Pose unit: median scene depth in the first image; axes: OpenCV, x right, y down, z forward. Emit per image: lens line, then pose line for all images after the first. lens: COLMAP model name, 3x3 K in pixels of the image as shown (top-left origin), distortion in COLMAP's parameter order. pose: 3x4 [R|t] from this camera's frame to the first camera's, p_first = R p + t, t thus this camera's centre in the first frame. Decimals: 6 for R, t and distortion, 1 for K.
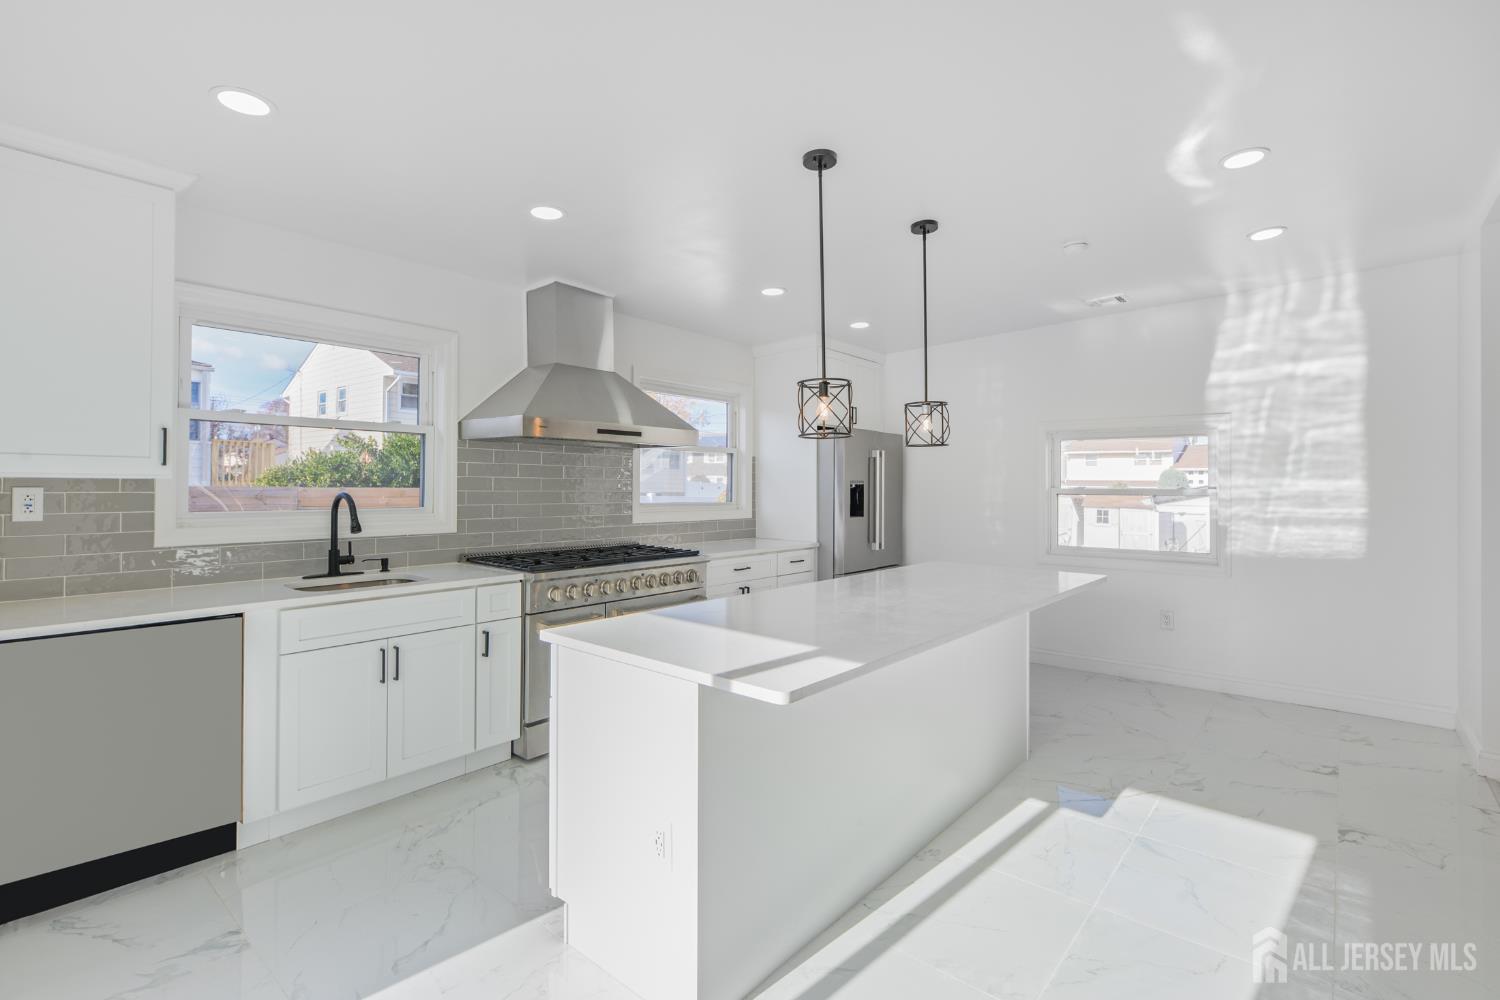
lens RADIAL K [[691.1, 0, 752.9], [0, 691.1, 476.7], [0, 0, 1]] dist [0.000473, 0.000059]
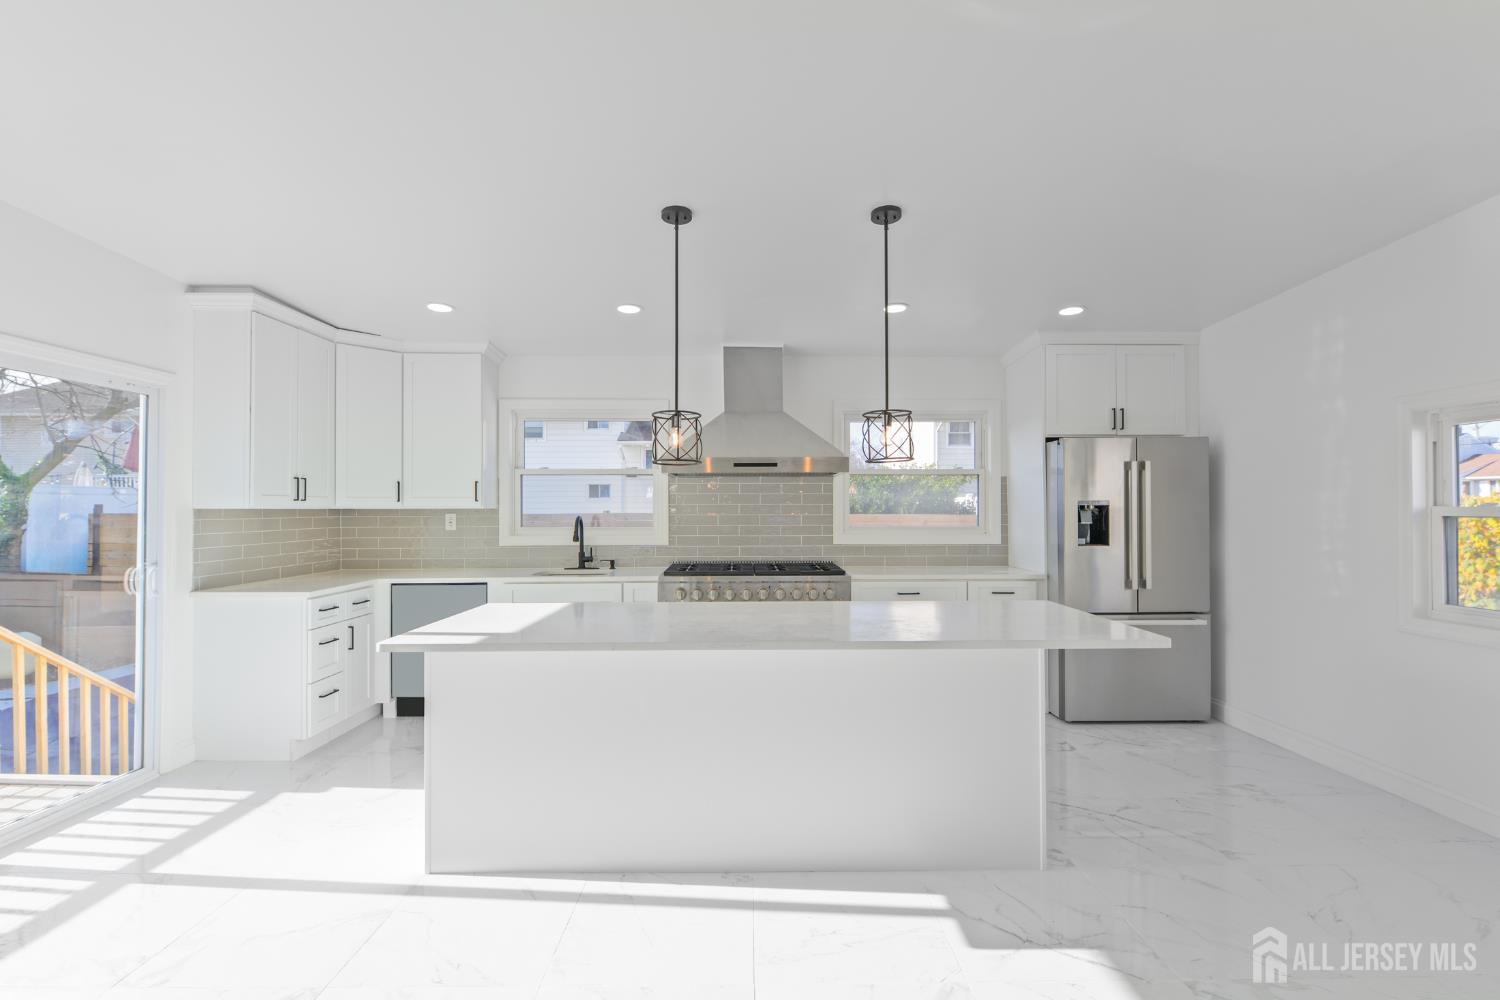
lens RADIAL K [[658.4, 0, 752.2], [0, 658.4, 506.4], [0, 0, 1]] dist [-0.001685, -0.000131]
pose [[0.652013, -0.014241, -0.758074, 0.607503], [0.016596, 0.999852, -0.004508, 0.011038], [0.758026, -0.009642, 0.652153, 0.247561]]
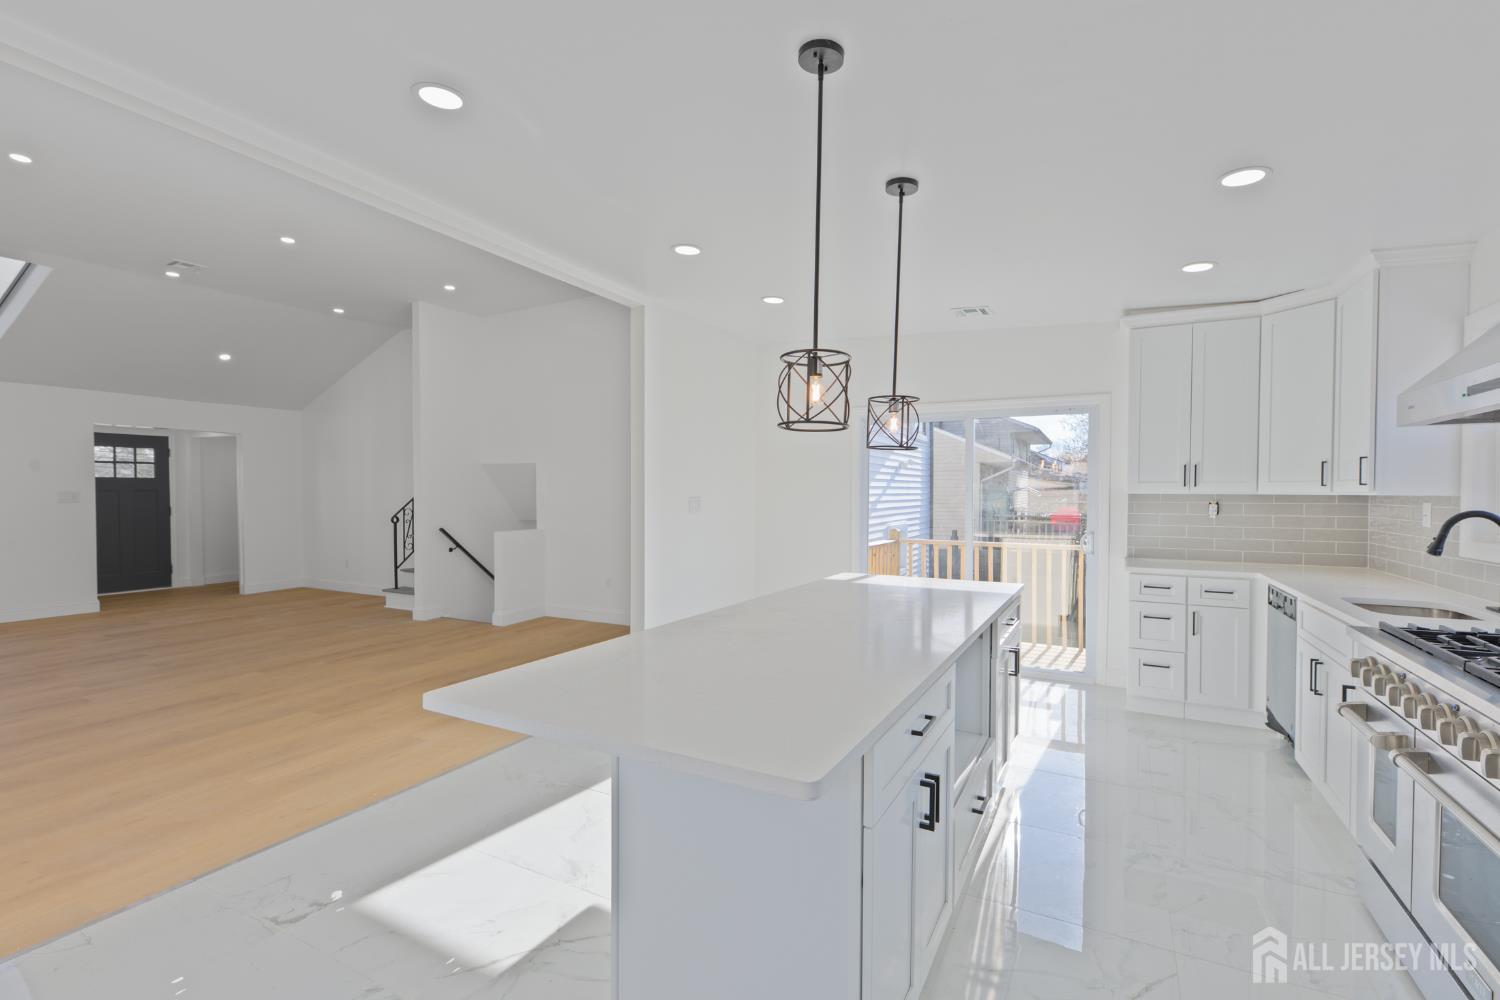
lens RADIAL K [[658.4, 0, 752.2], [0, 658.4, 506.4], [0, 0, 1]] dist [-0.001685, -0.000131]
pose [[-0.977050, -0.005721, -0.212935, 0.330315], [-0.007742, 0.999933, 0.008658, 0.014372], [0.212871, 0.010107, -0.977028, 1.207580]]
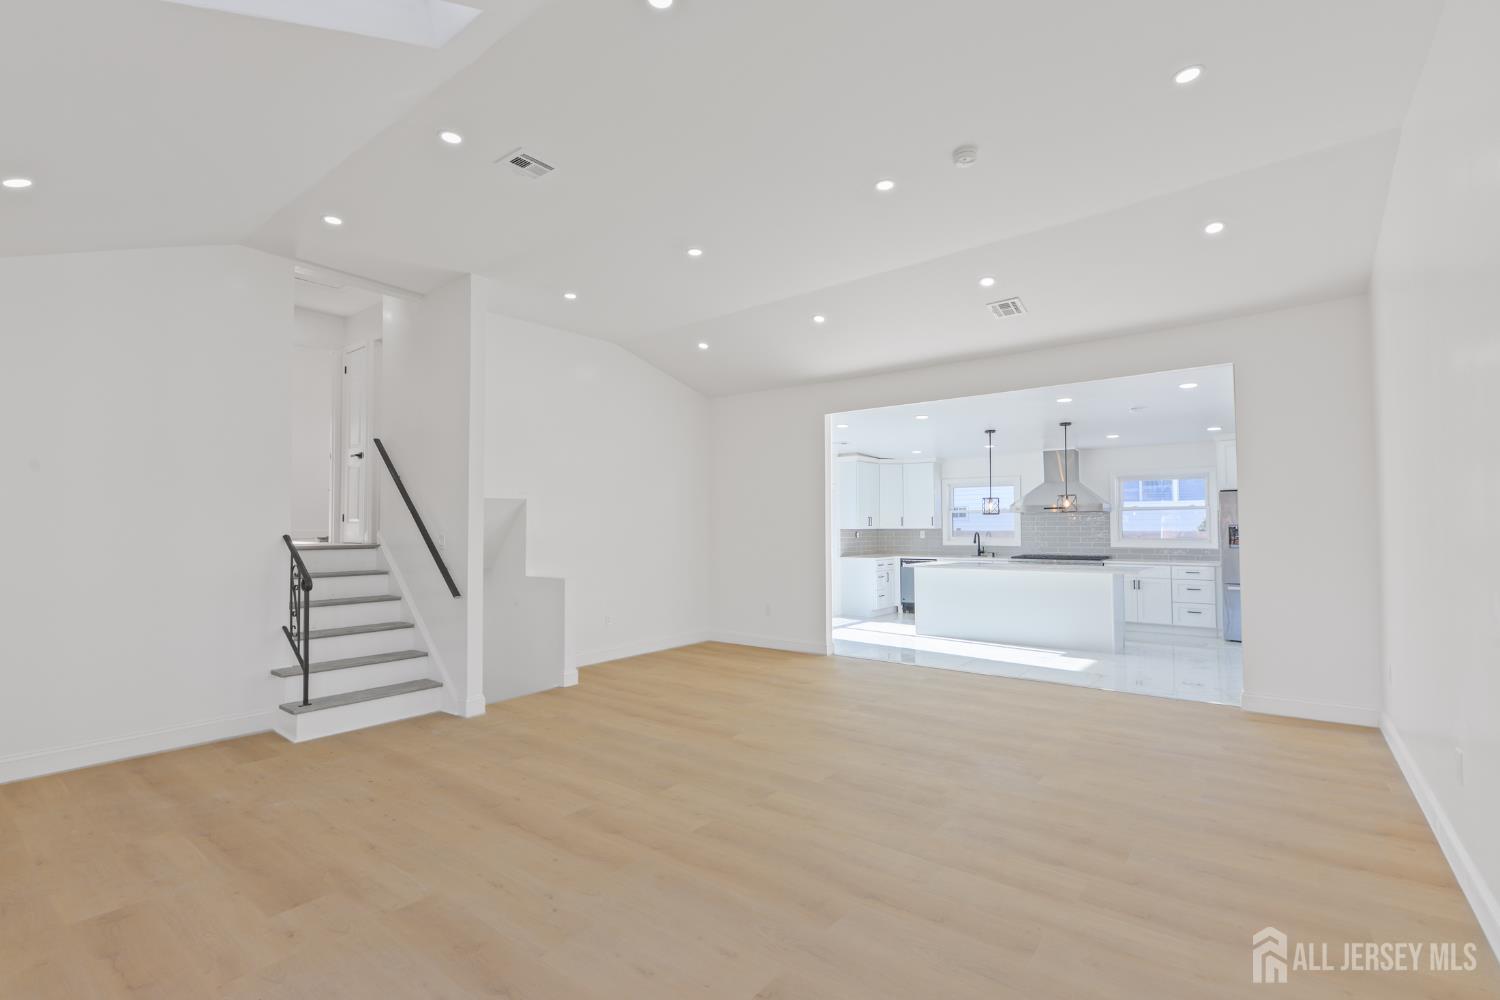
lens RADIAL K [[658.4, 0, 752.2], [0, 658.4, 506.4], [0, 0, 1]] dist [-0.001685, -0.000131]
pose [[0.017533, -0.039119, -0.999081, 2.039409], [0.016707, 0.999106, -0.038827, 0.003787], [0.999707, -0.016011, 0.018171, -0.135586]]
